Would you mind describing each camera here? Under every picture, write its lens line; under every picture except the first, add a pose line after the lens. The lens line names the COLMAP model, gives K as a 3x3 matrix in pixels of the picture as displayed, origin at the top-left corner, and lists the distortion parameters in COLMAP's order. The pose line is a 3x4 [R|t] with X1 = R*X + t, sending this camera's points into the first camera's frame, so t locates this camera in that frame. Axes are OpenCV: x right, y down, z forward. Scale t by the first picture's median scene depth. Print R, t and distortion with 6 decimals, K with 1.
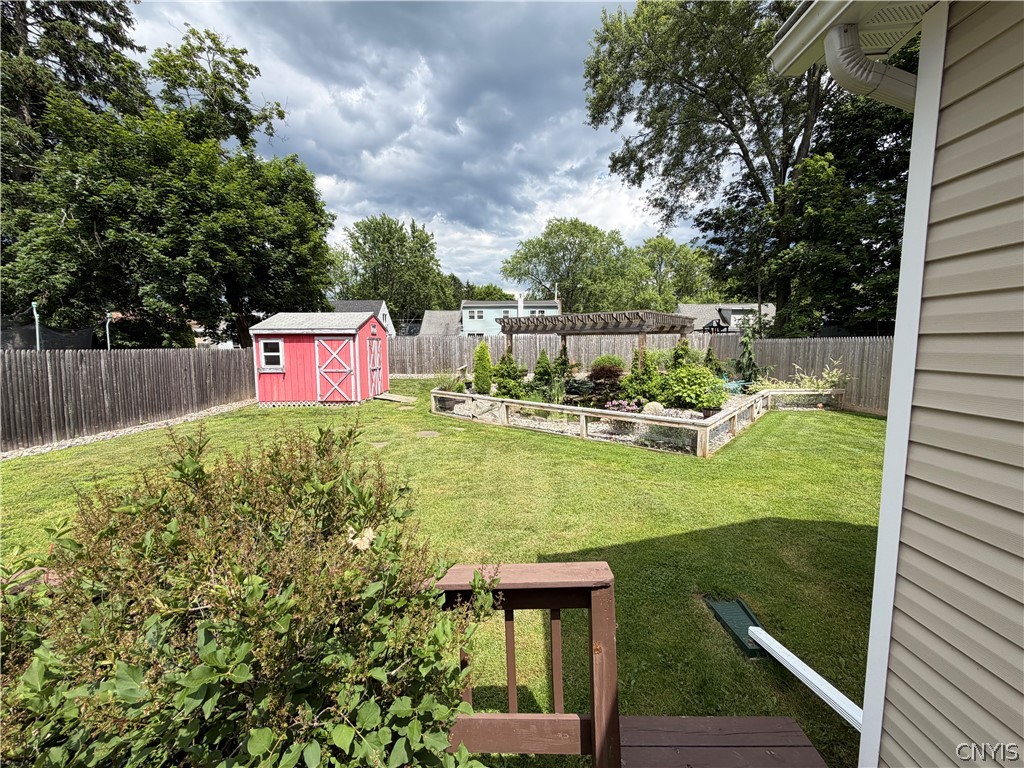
lens RADIAL K [[405.9, 0, 509.0], [0, 405.9, 376.5], [0, 0, 1]] dist [-0.001675, 0.000176]
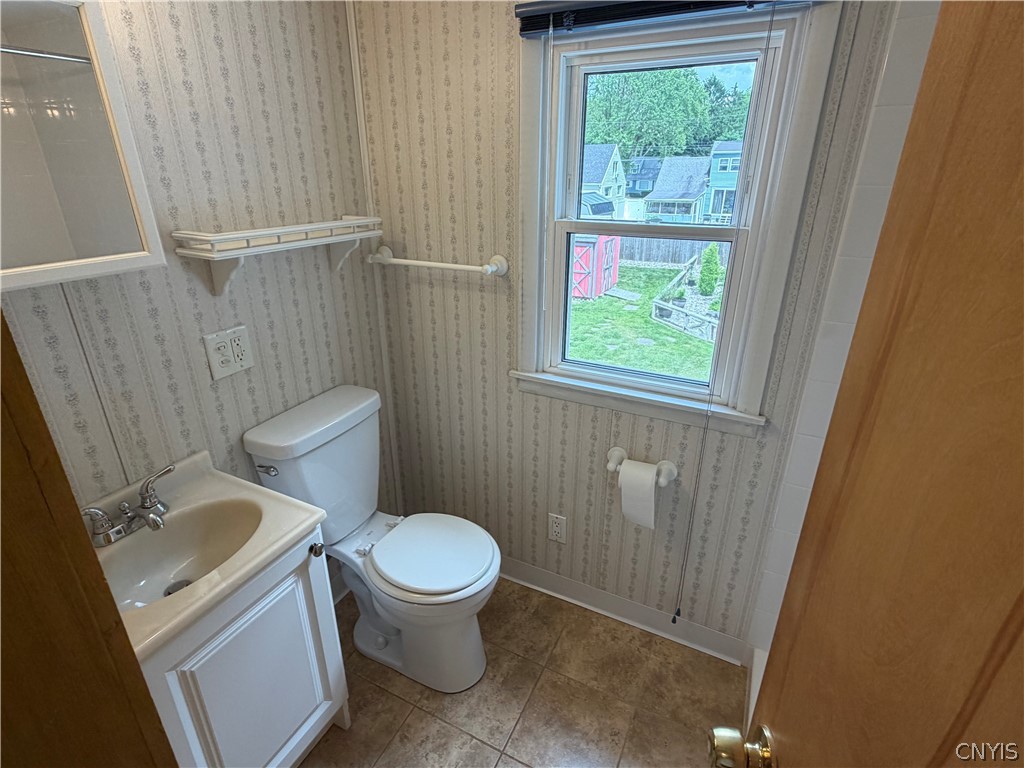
lens RADIAL K [[508.1, 0, 512.0], [0, 508.1, 383.3], [0, 0, 1]] dist [-0.033209, -0.005007]
pose [[0.890903, 0.181247, -0.416462, 0.098207], [-0.042449, 0.946142, 0.320958, -0.184896], [0.452205, -0.268265, 0.850615, -0.501794]]
